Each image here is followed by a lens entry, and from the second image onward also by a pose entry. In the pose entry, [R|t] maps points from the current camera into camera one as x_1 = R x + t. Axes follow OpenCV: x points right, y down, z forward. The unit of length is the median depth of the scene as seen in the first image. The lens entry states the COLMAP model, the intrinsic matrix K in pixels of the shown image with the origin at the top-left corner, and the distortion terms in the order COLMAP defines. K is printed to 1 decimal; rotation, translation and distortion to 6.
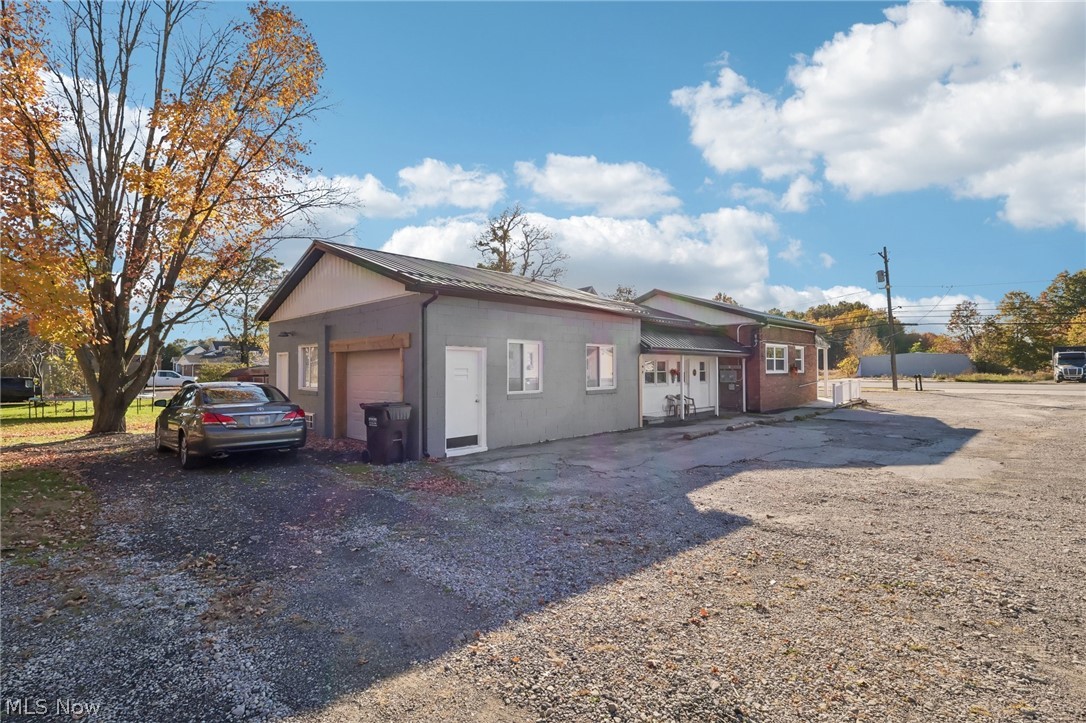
lens RADIAL K [[510.3, 0, 540.5], [0, 510.3, 367.9], [0, 0, 1]] dist [-0.003274, -0.000286]
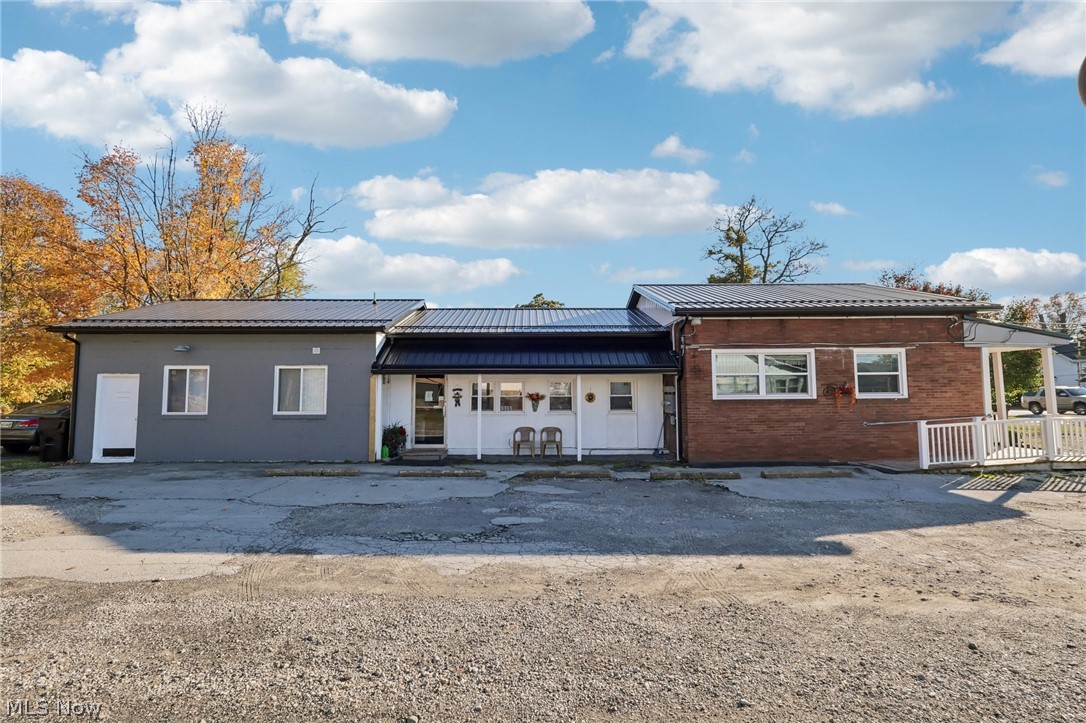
lens RADIAL K [[510.3, 0, 540.5], [0, 510.3, 367.9], [0, 0, 1]] dist [-0.003274, -0.000286]
pose [[0.692176, -0.041653, -0.720526, 0.744535], [0.003723, 0.998526, -0.054147, 0.005455], [0.721719, 0.034797, 0.691311, 0.448592]]
